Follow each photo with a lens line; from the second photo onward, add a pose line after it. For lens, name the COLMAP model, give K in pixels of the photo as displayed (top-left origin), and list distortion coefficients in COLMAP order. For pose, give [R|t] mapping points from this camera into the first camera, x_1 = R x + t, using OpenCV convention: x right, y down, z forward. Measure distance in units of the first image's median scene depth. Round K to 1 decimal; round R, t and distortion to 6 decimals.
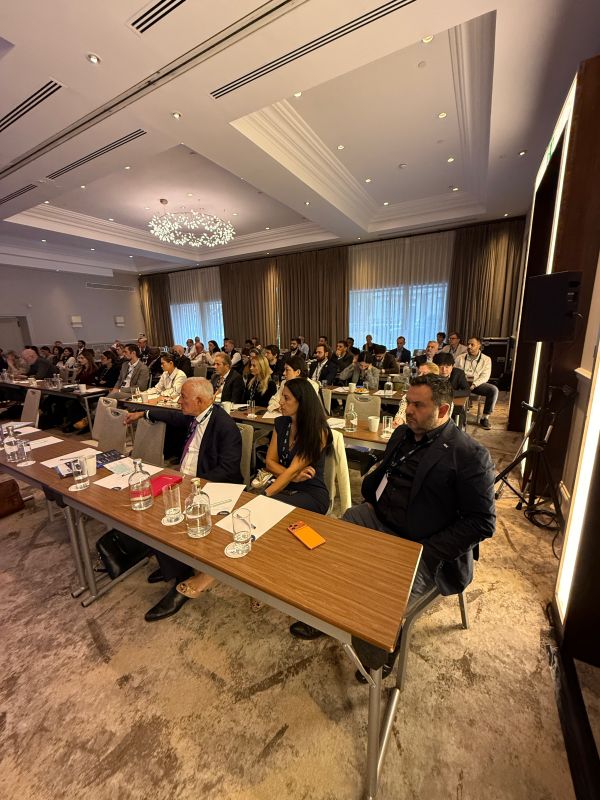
lens RADIAL K [[301.1, 0, 310.2], [0, 301.1, 426.9], [0, 0, 1]] dist [0.001169, 0.000382]
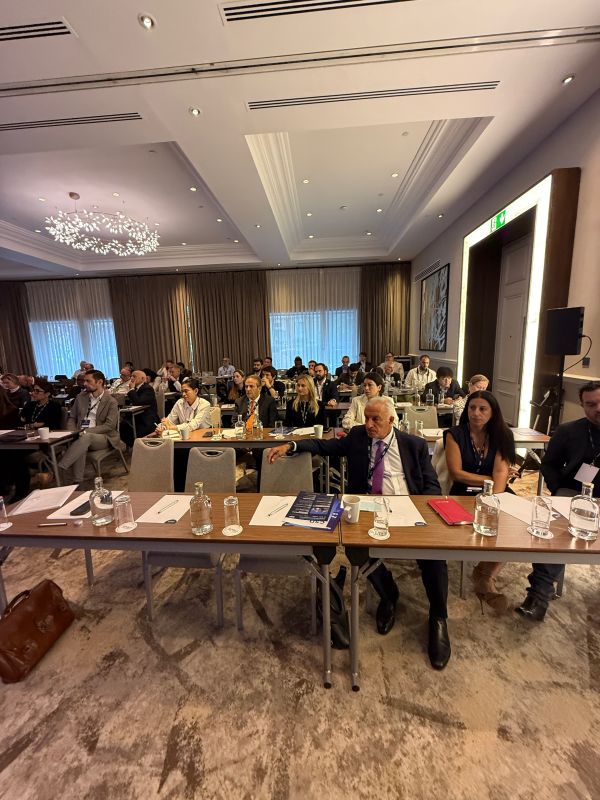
lens RADIAL K [[301.1, 0, 310.2], [0, 301.1, 426.9], [0, 0, 1]] dist [0.001169, 0.000382]
pose [[0.910053, -0.110505, 0.399490, -0.402399], [0.137077, 0.989813, -0.038470, -0.026443], [-0.391169, 0.089770, 0.915930, 0.096446]]
